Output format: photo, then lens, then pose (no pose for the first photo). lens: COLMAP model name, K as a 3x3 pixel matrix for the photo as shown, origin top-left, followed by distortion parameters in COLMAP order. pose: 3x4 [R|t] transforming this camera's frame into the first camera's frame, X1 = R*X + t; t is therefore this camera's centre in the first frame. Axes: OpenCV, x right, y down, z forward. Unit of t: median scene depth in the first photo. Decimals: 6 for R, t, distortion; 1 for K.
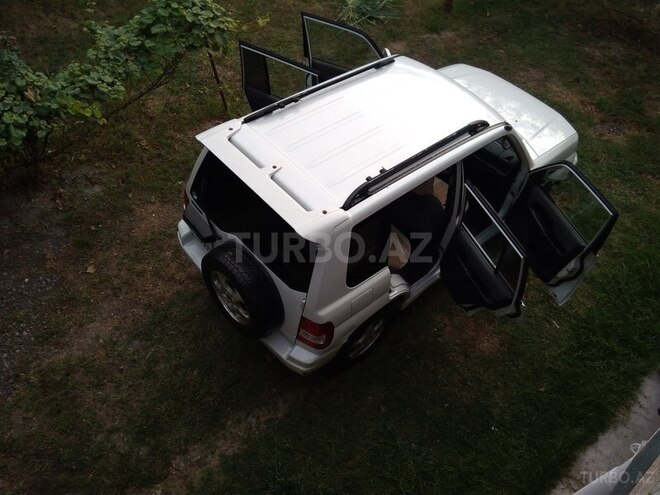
lens RADIAL K [[527.0, 0, 329.1], [0, 527.0, 248.6], [0, 0, 1]] dist [0.077505, -0.112619]
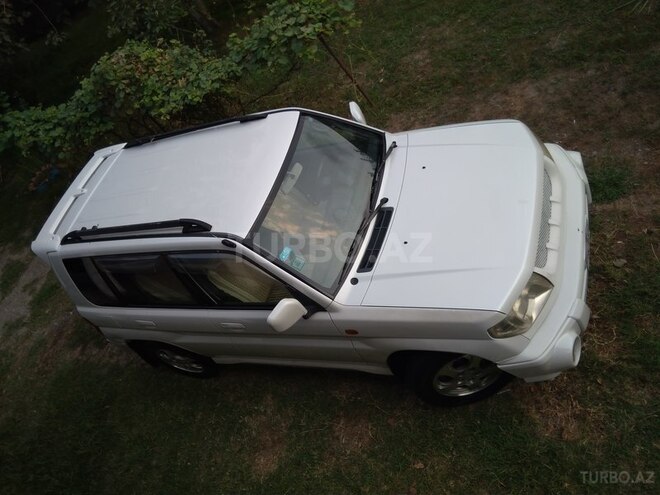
lens RADIAL K [[527.0, 0, 329.1], [0, 527.0, 248.6], [0, 0, 1]] dist [0.077505, -0.112619]
pose [[0.396579, 0.433683, -0.809101, 0.857860], [-0.266238, 0.897828, 0.350745, -0.443613], [0.878545, 0.076315, 0.471523, 0.639265]]
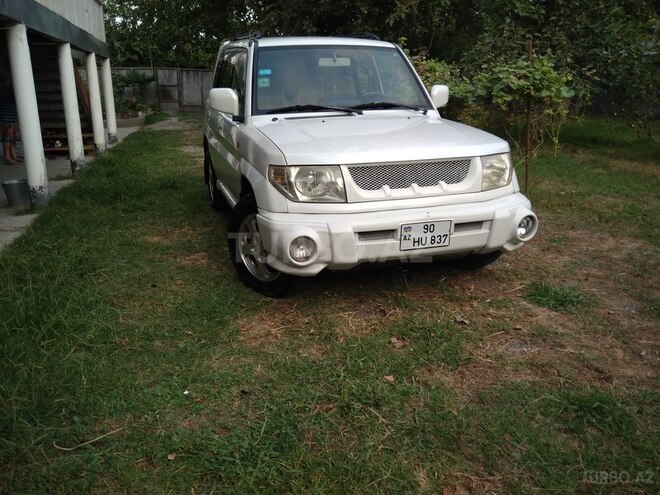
lens RADIAL K [[527.0, 0, 329.1], [0, 527.0, 248.6], [0, 0, 1]] dist [0.077505, -0.112619]
pose [[-0.405697, 0.190168, -0.894006, 1.031901], [-0.731320, 0.519169, 0.442306, -0.478708], [0.548253, 0.833246, -0.071552, 1.227763]]
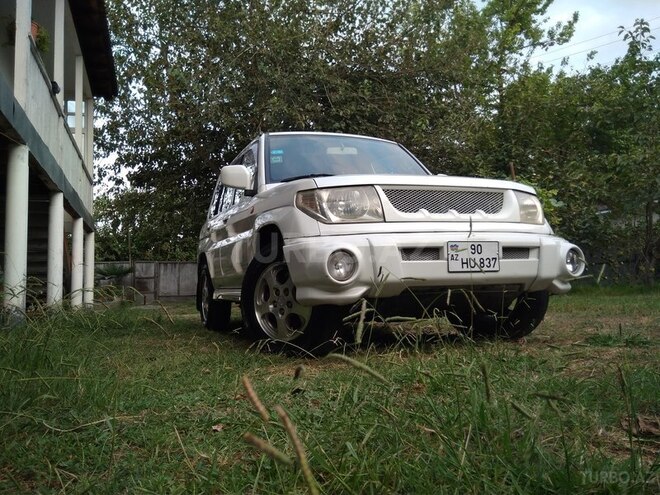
lens RADIAL K [[527.0, 0, 329.1], [0, 527.0, 248.6], [0, 0, 1]] dist [0.077505, -0.112619]
pose [[-0.350776, -0.146108, -0.924991, 1.001624], [-0.726796, 0.665350, 0.170520, -0.291222], [0.590528, 0.732094, -0.339579, 1.323102]]
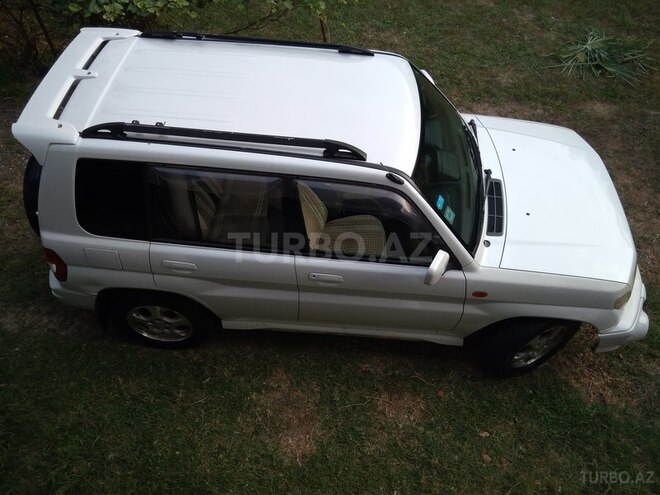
lens RADIAL K [[527.3, 0, 331.1], [0, 527.3, 247.5], [0, 0, 1]] dist [0.078013, -0.116130]
pose [[0.689188, 0.497243, -0.527038, 0.569908], [-0.525073, 0.843966, 0.109636, -0.152140], [0.499318, 0.201174, 0.842740, 0.337079]]
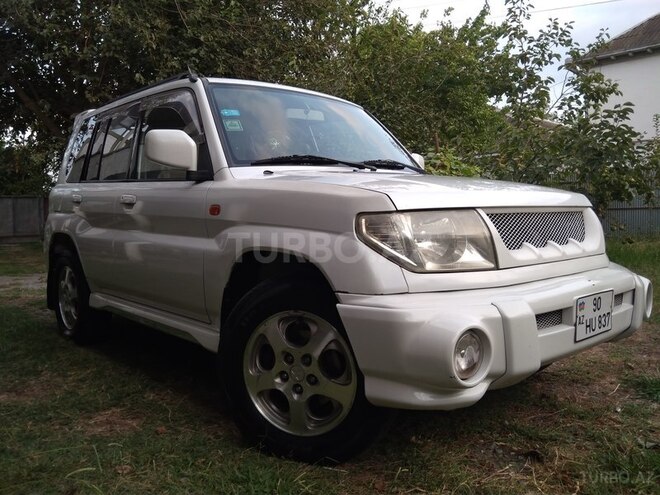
lens RADIAL K [[530.4, 0, 330.0], [0, 530.4, 247.5], [0, 0, 1]] dist [0.075929, -0.123755]
pose [[-0.003655, -0.033847, -0.999420, 0.841277], [-0.770634, 0.637003, -0.018755, -0.175753], [0.637268, 0.770118, -0.028412, 1.082027]]
